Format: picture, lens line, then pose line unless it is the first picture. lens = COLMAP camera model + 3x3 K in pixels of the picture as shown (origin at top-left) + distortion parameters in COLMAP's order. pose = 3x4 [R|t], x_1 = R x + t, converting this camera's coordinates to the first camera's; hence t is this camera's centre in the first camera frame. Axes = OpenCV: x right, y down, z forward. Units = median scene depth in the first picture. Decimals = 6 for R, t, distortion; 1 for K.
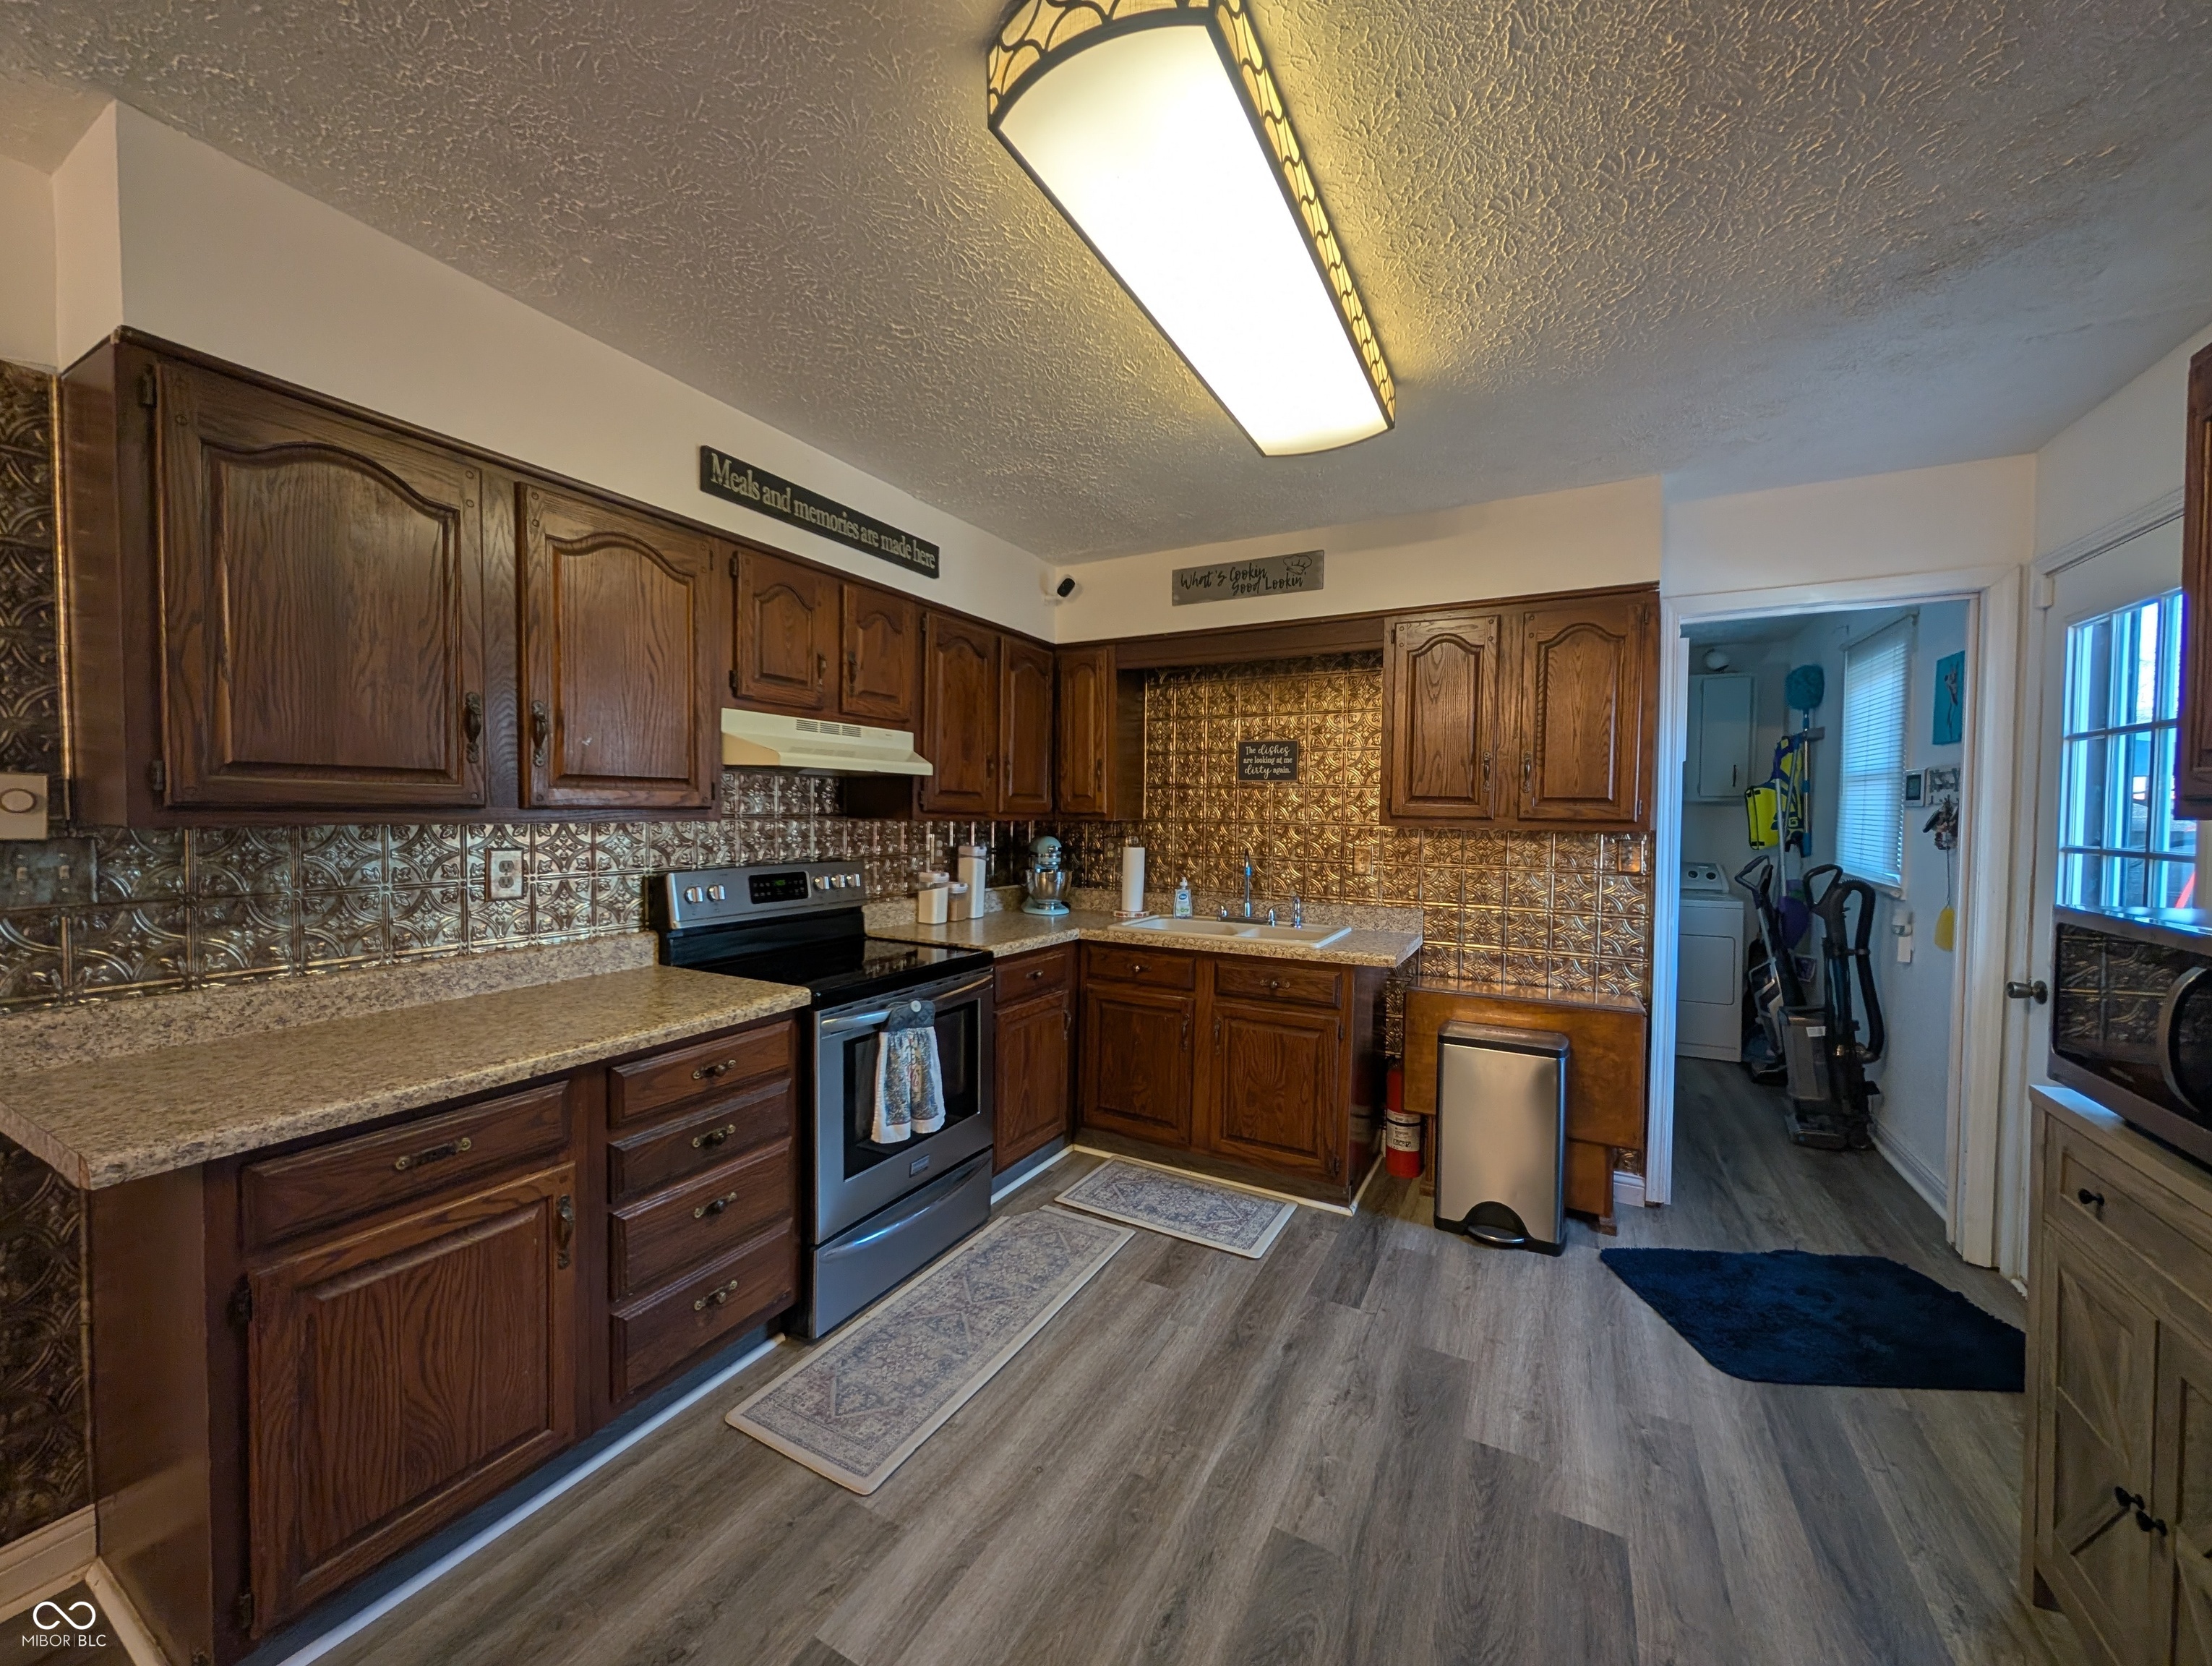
lens RADIAL K [[837.5, 0, 1104.9], [0, 837.5, 834.7], [0, 0, 1]] dist [-0.002172, 0.000675]
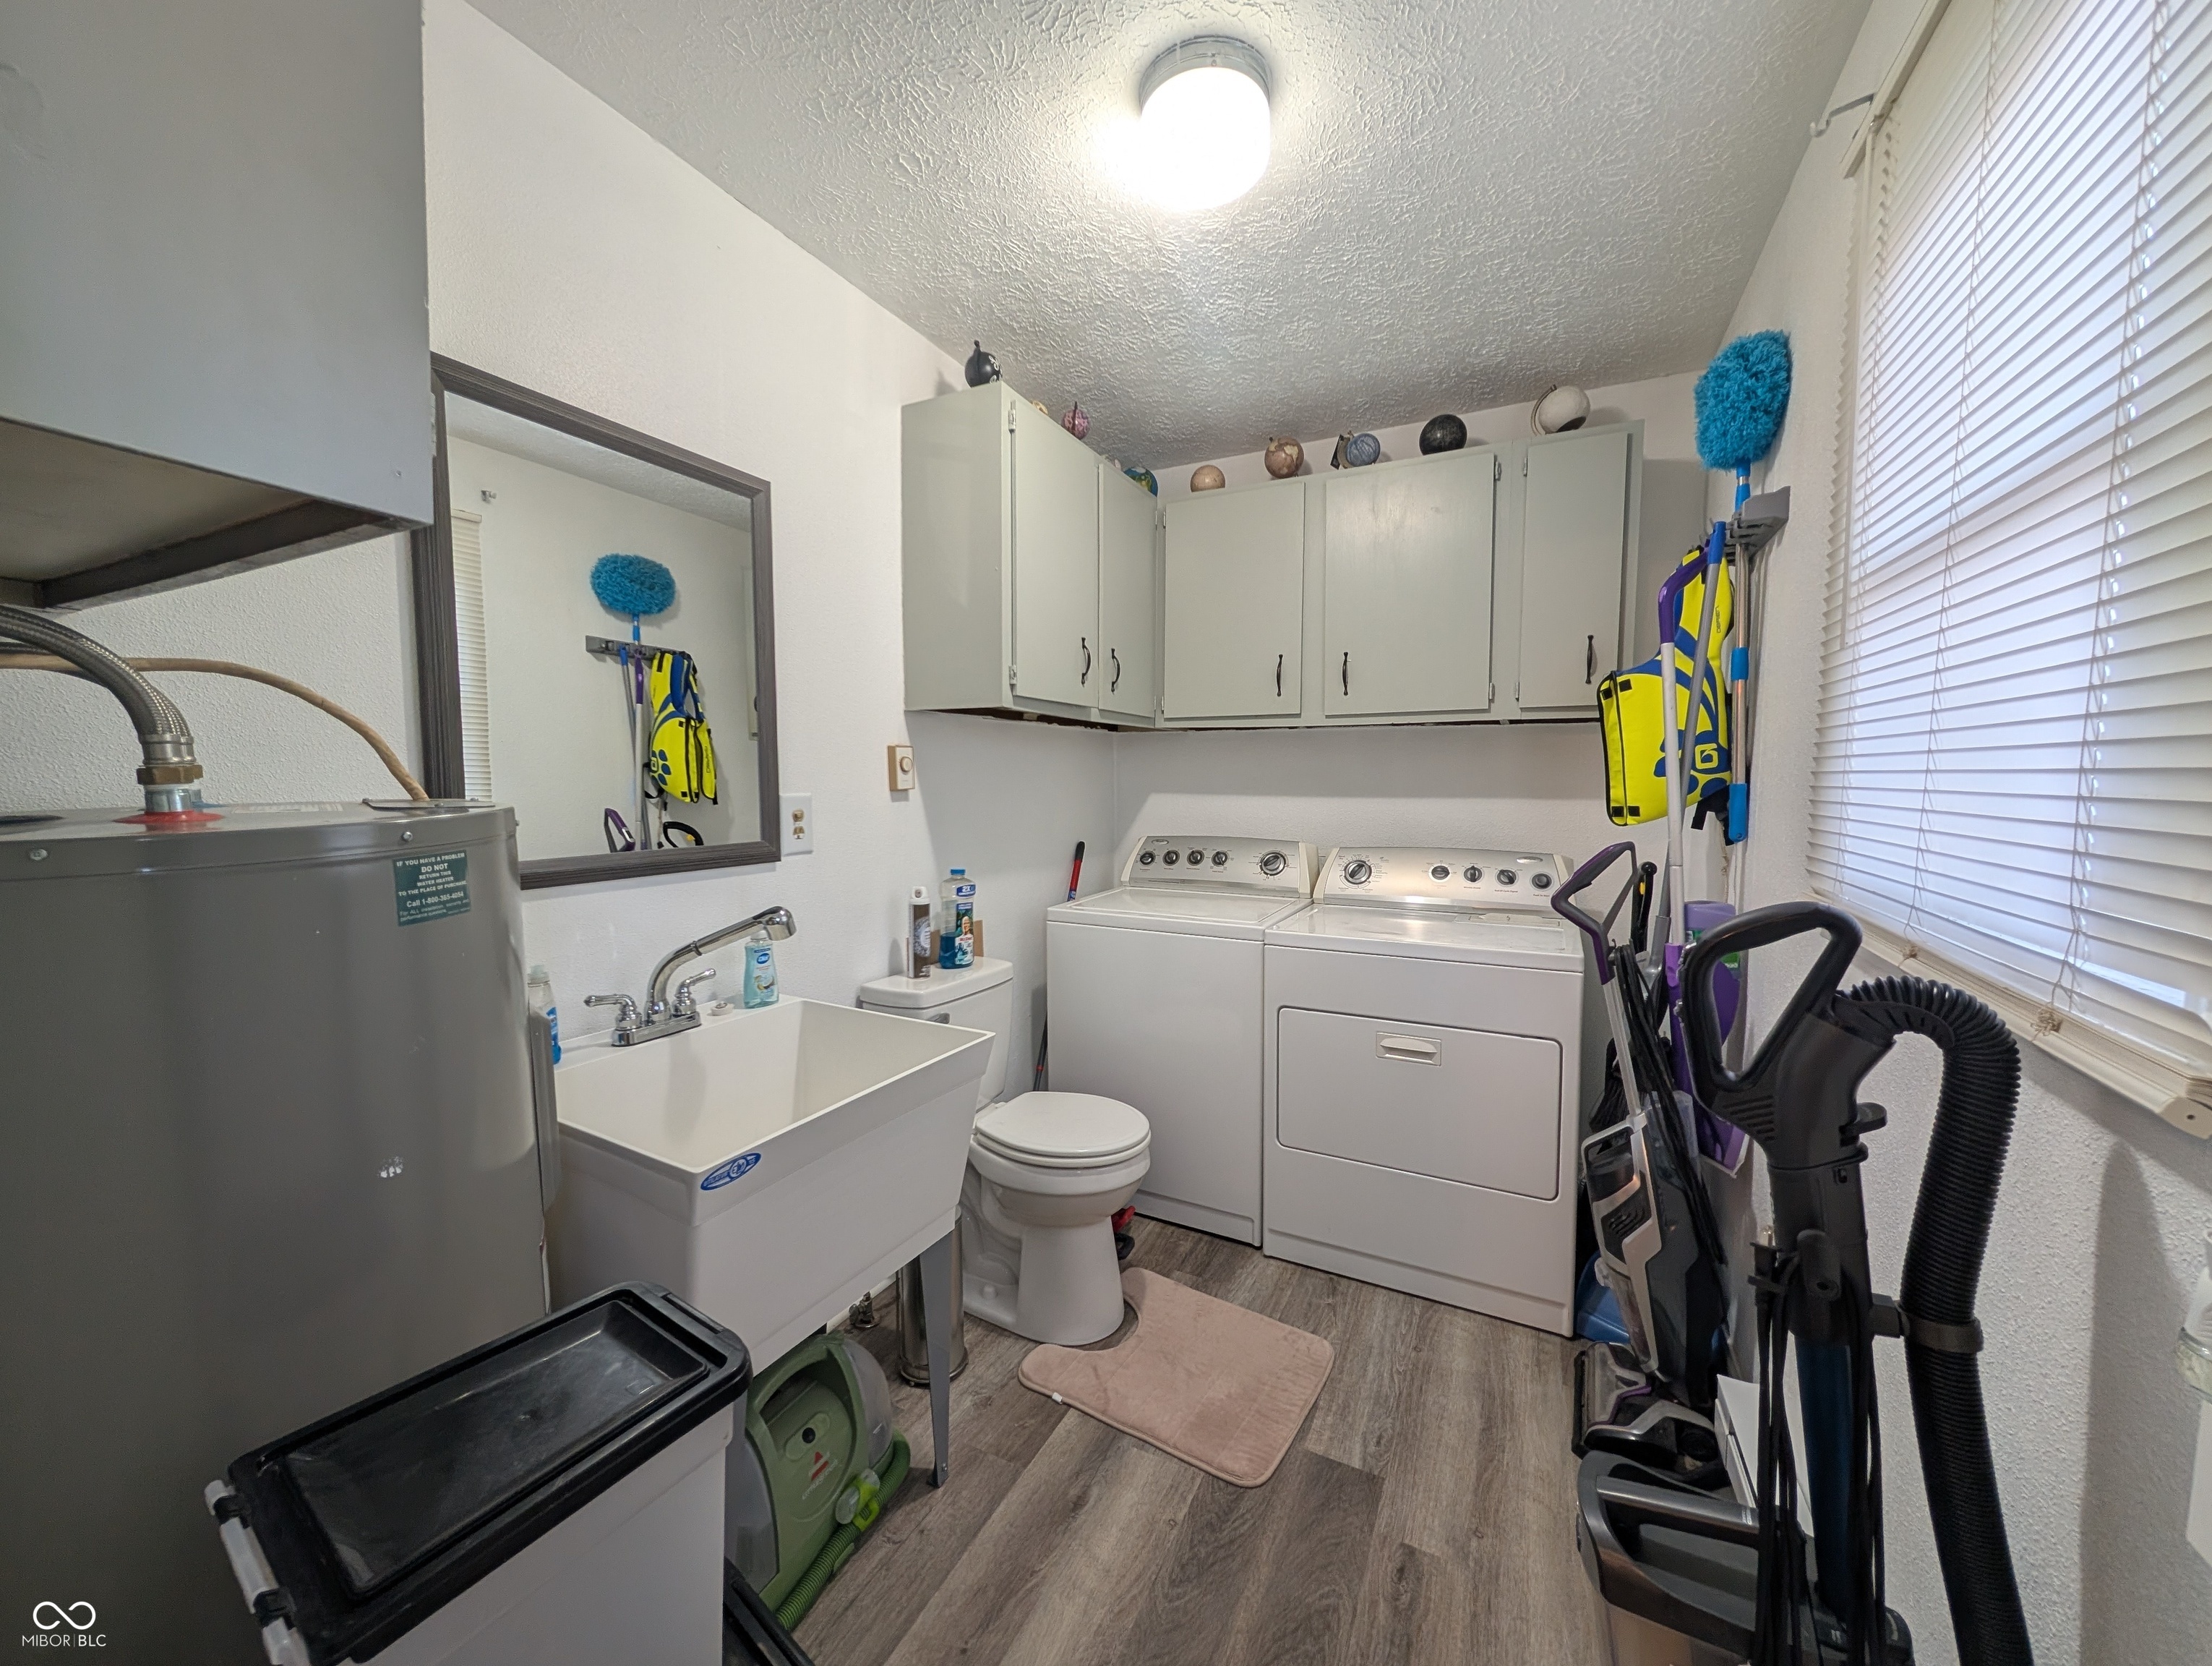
lens RADIAL K [[837.5, 0, 1104.9], [0, 837.5, 834.7], [0, 0, 1]] dist [-0.002172, 0.000675]
pose [[0.999635, -0.004237, 0.026696, 0.834333], [0.003257, 0.999323, 0.036659, 0.010826], [-0.026833, -0.036559, 0.998971, 0.966264]]
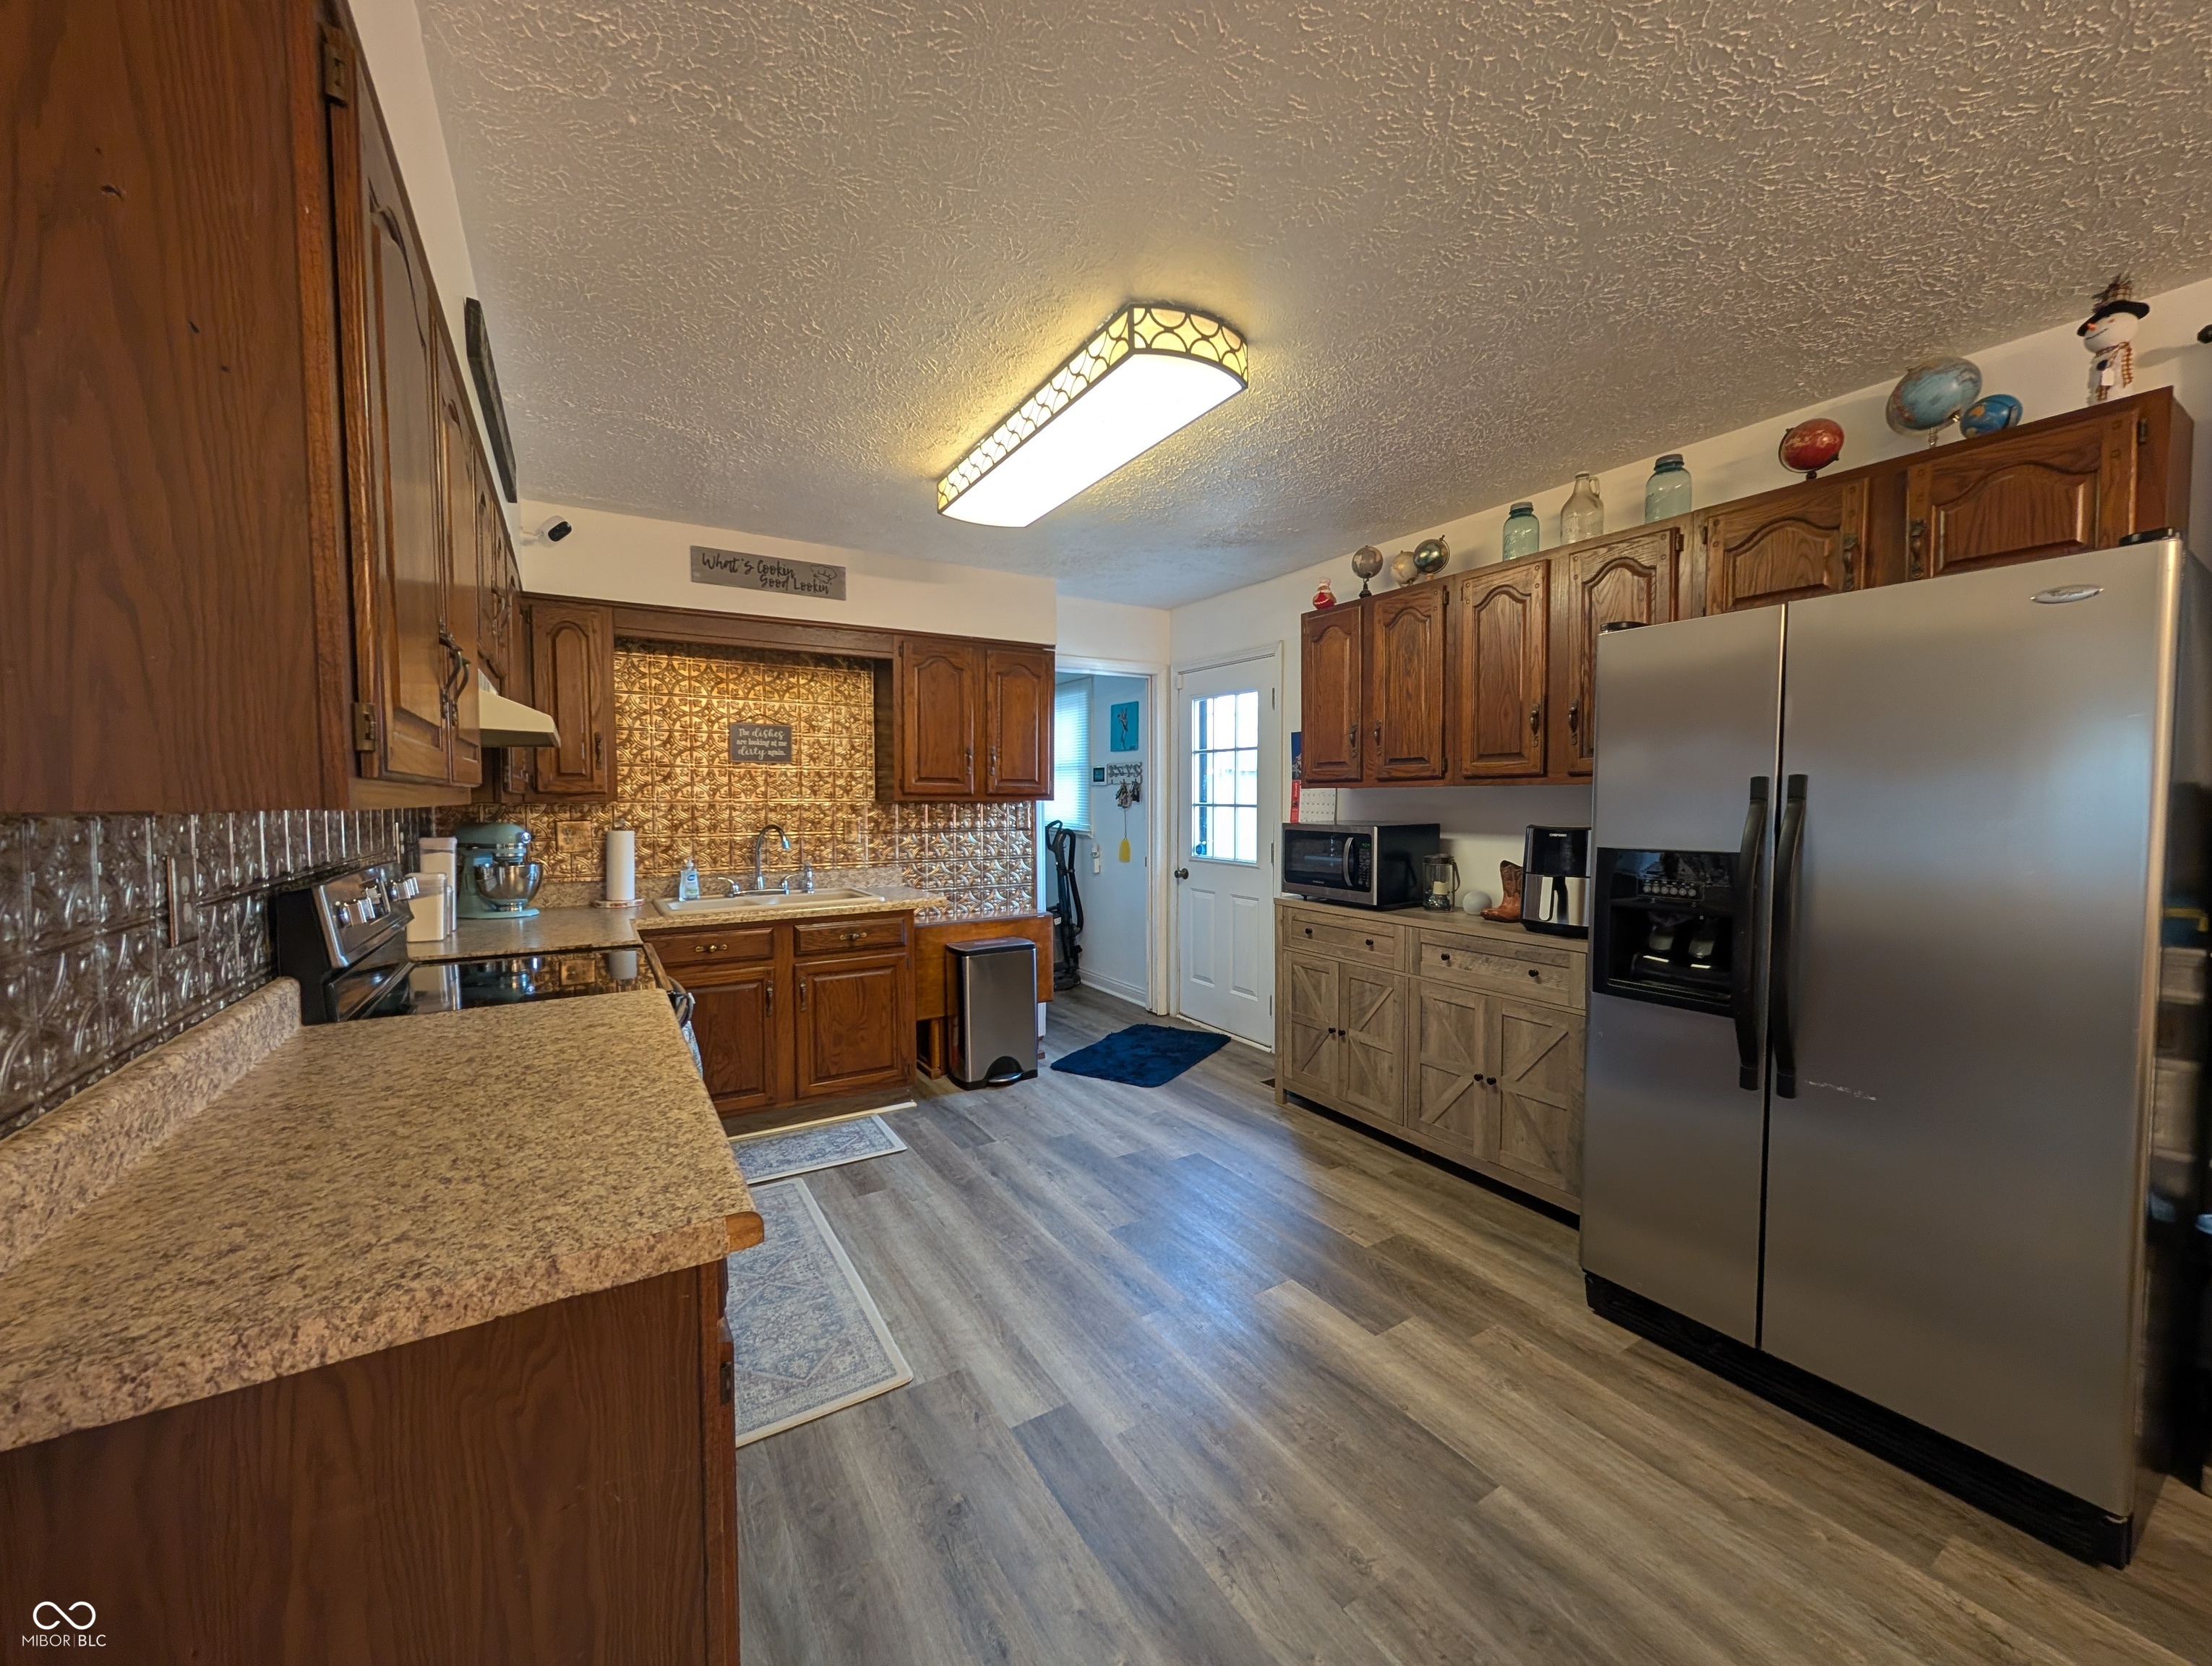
lens RADIAL K [[837.5, 0, 1104.9], [0, 837.5, 834.7], [0, 0, 1]] dist [-0.002172, 0.000675]
pose [[0.496825, -0.051645, 0.866312, -0.645993], [0.035314, 0.998604, 0.039279, 0.002453], [-0.867132, 0.011078, 0.497956, 0.108809]]
